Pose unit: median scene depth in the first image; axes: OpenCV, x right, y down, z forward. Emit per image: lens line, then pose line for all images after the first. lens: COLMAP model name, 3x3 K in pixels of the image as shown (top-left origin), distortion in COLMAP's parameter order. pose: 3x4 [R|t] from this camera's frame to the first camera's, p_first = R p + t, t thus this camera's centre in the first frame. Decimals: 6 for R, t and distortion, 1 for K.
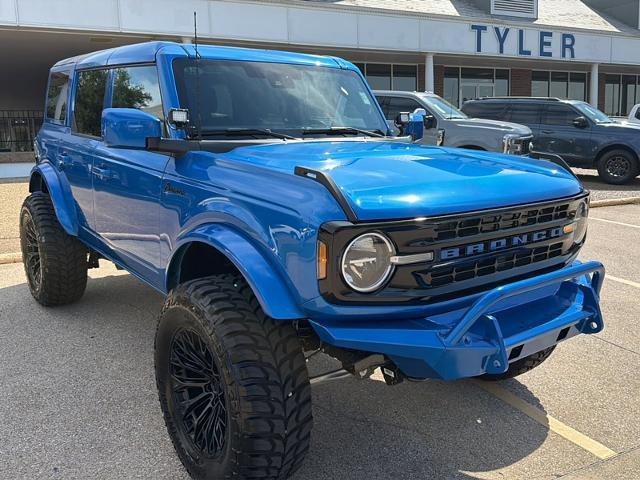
lens RADIAL K [[574.7, 0, 320.0], [0, 574.7, 240.0], [0, 0, 1]] dist [0.137018, -0.259785]
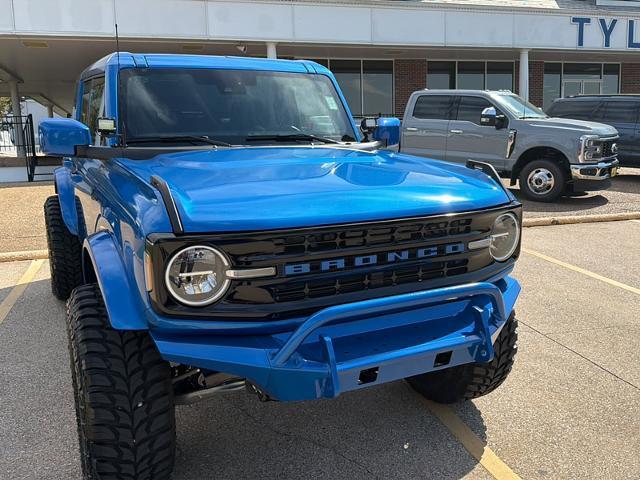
lens RADIAL K [[584.8, 0, 319.4], [0, 584.8, 234.1], [0, 0, 1]] dist [0.017088, -0.002070]
pose [[0.982529, 0.026507, -0.184210, 0.304241], [-0.028504, 0.999560, -0.008201, -0.018985], [0.183912, 0.013308, 0.982853, 0.044184]]
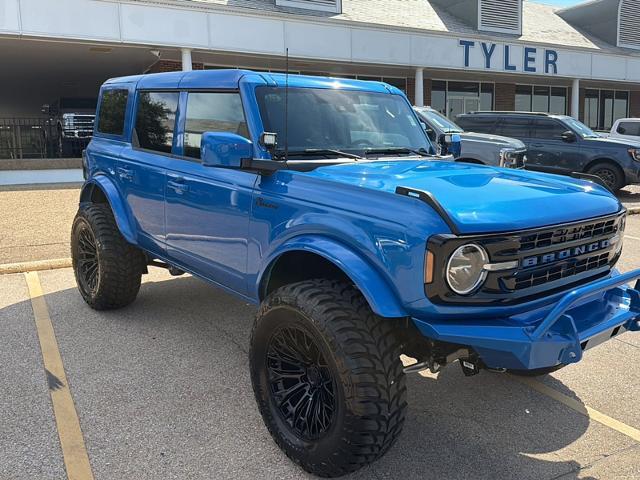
lens RADIAL K [[574.7, 0, 320.0], [0, 574.7, 240.0], [0, 0, 1]] dist [0.137018, -0.259785]
pose [[0.999264, 0.005432, 0.037963, -0.171800], [-0.004924, 0.999897, -0.013470, -0.002038], [-0.038032, 0.013273, 0.999188, -0.114453]]
